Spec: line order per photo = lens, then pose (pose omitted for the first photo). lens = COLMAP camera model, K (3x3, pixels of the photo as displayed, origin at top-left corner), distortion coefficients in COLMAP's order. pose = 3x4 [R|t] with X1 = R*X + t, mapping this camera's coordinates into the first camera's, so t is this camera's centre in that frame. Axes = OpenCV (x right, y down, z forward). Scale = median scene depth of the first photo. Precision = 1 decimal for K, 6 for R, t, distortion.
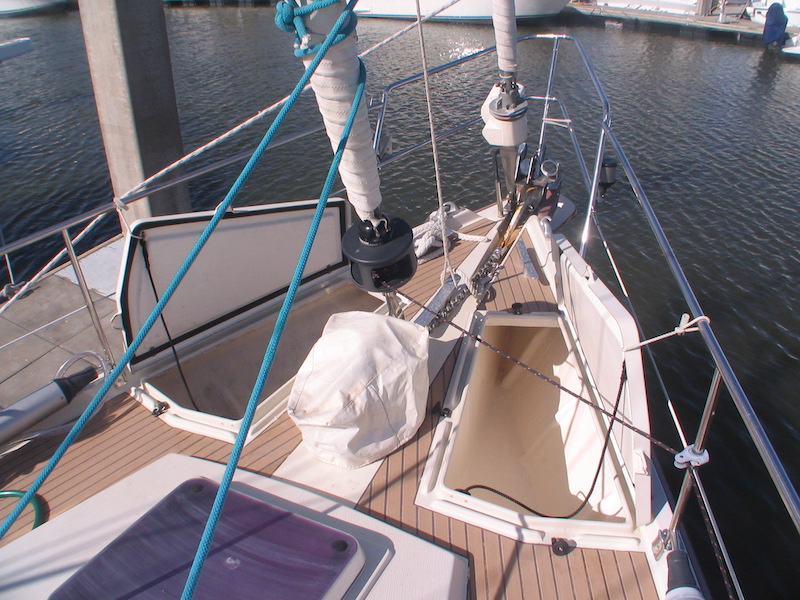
lens RADIAL K [[649.3, 0, 400.0], [0, 649.3, 300.0], [0, 0, 1]] dist [-0.233015, 0.101207]
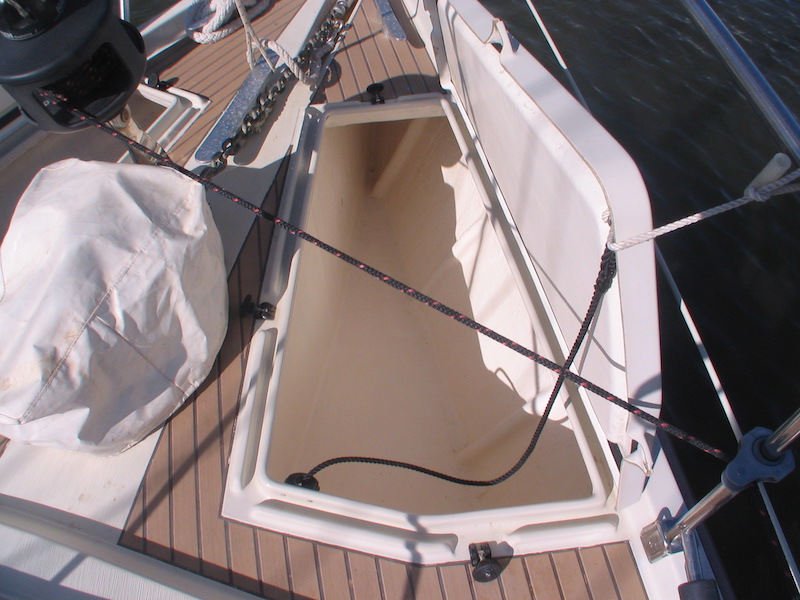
lens RADIAL K [[649.3, 0, 400.0], [0, 649.3, 300.0], [0, 0, 1]] dist [-0.233015, 0.101207]
pose [[0.978115, -0.161602, 0.131057, 0.116358], [0.102226, 0.921866, 0.373782, -0.036008], [-0.181221, -0.352204, 0.918211, 0.456809]]
